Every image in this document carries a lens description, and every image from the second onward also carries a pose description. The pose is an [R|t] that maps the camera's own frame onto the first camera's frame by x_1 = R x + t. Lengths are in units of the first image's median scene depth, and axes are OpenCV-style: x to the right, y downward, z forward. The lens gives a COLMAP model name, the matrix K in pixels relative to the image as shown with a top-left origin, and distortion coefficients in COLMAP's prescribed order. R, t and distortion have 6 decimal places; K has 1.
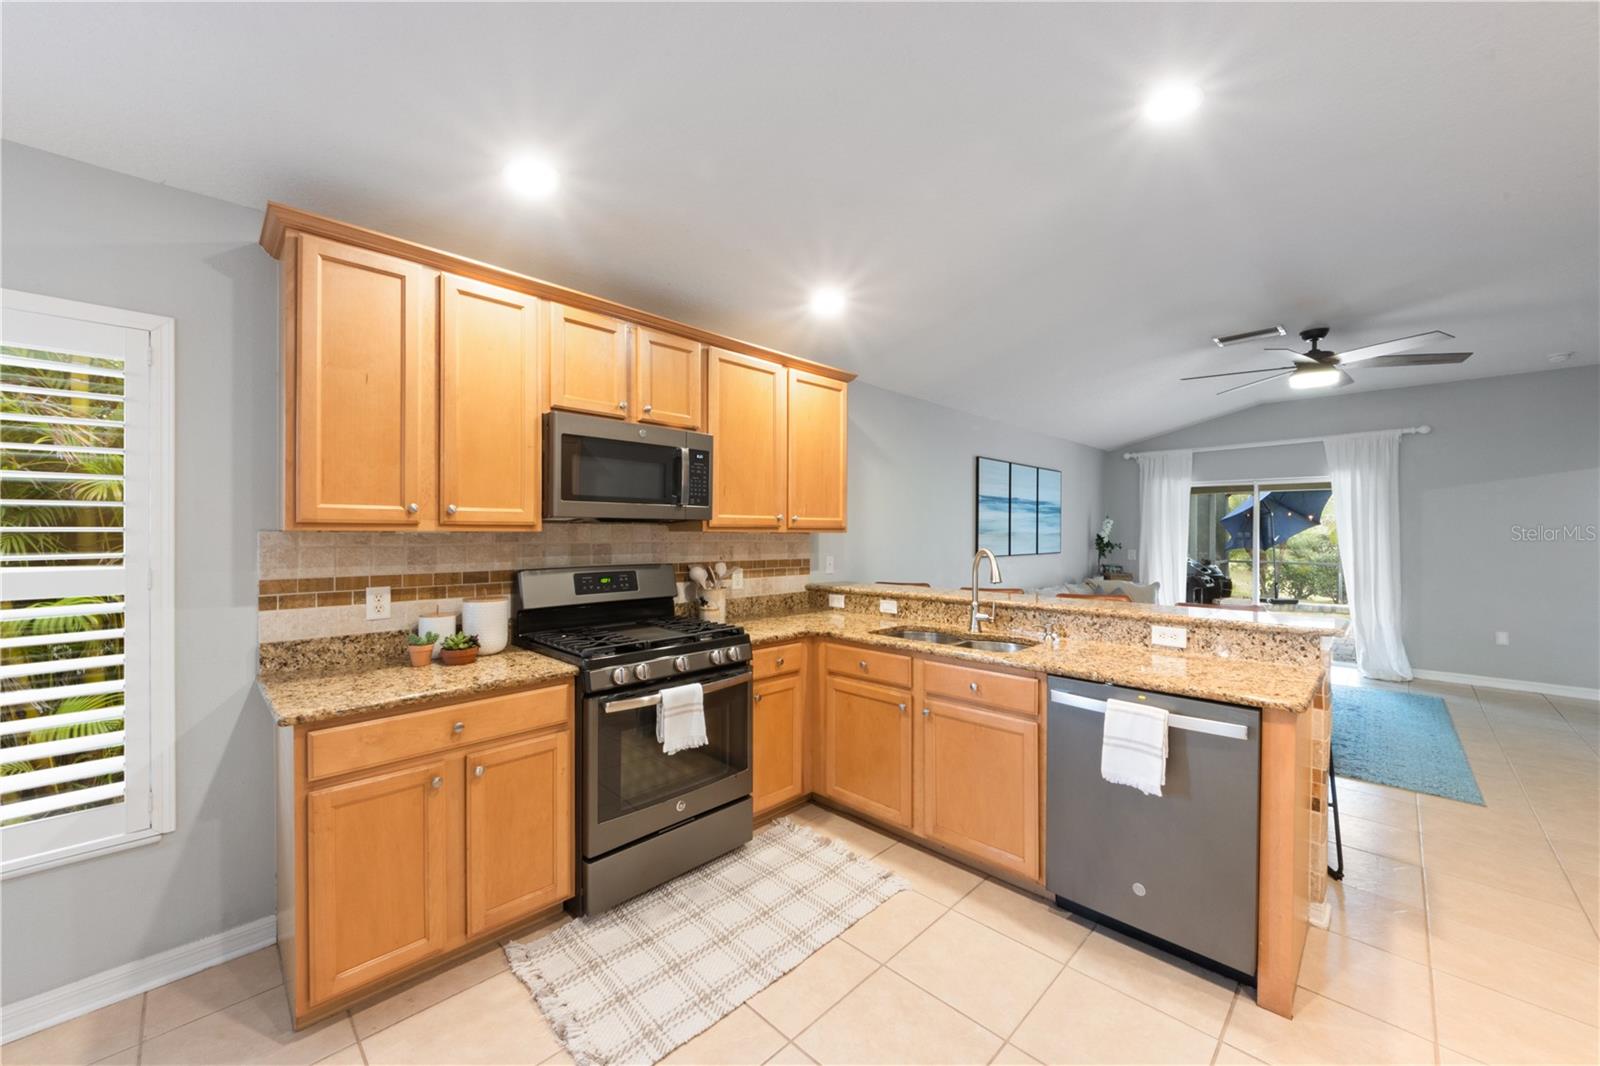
lens RADIAL K [[609.2, 0, 802.1], [0, 609.2, 532.7], [0, 0, 1]] dist [-0.001626, -0.000594]
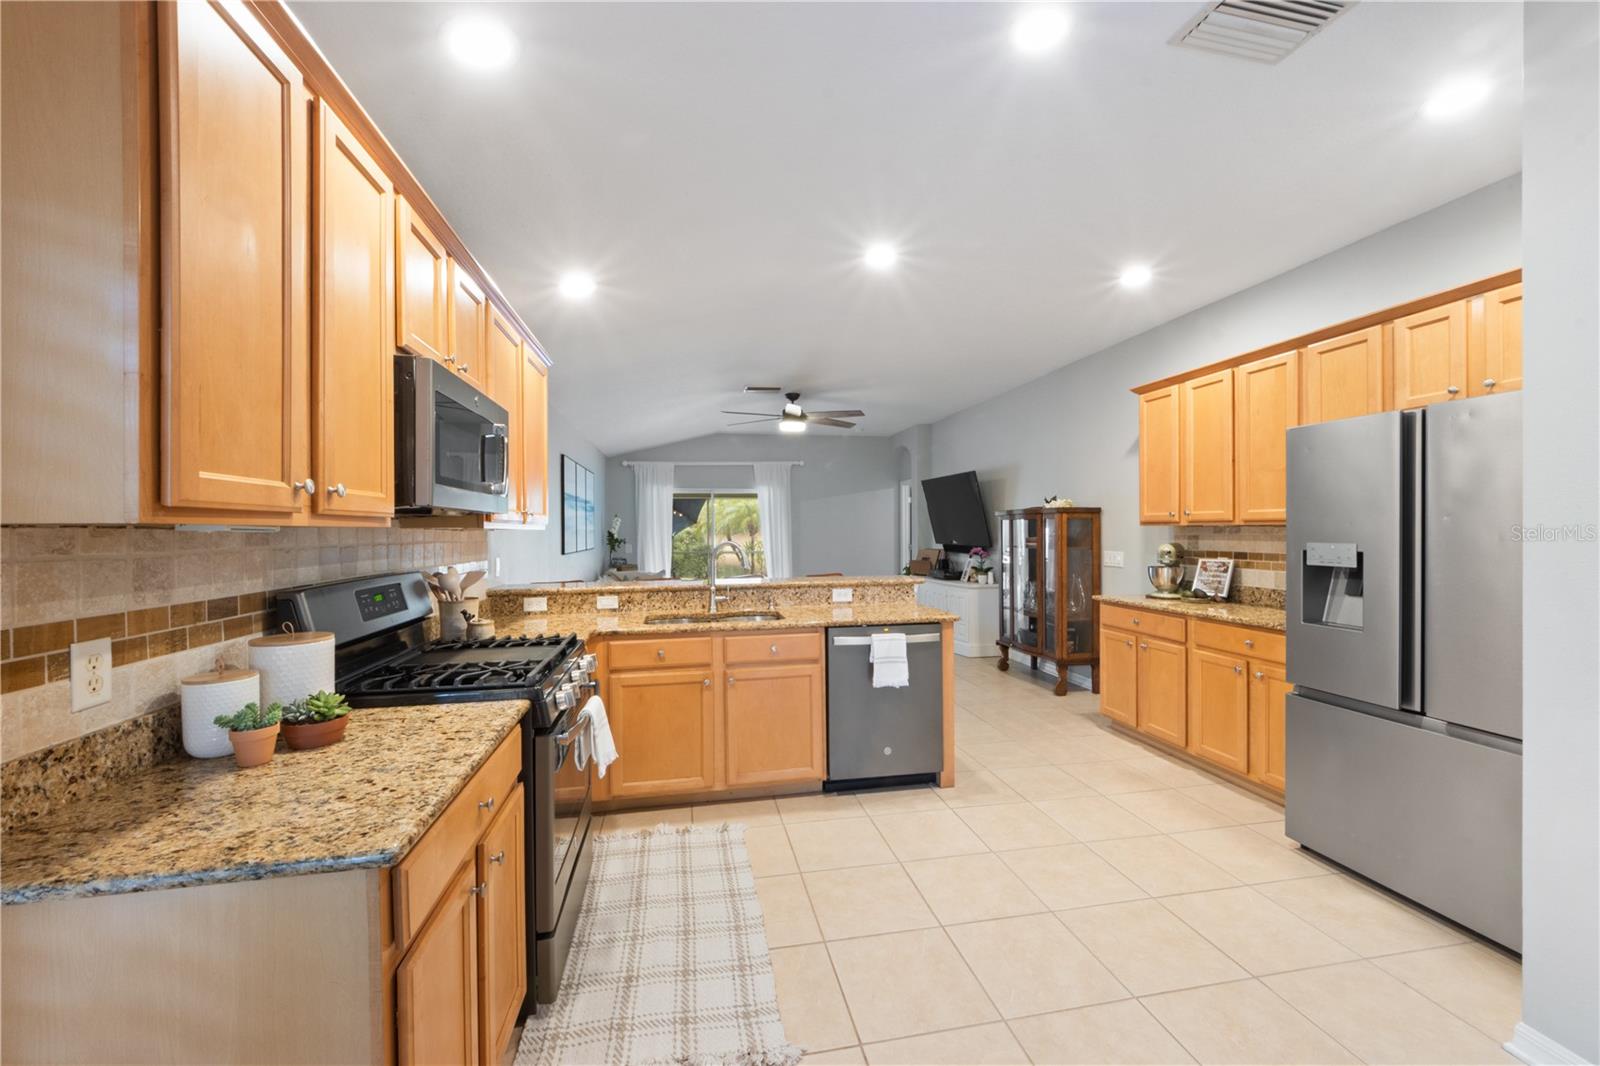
lens RADIAL K [[609.2, 0, 792.8], [0, 609.2, 532.4], [0, 0, 1]] dist [-0.001626, -0.000594]
pose [[0.576514, -0.011378, 0.817008, -0.645989], [0.011666, 0.999916, 0.005693, 0.004619], [-0.817004, 0.006249, 0.576598, 0.213155]]
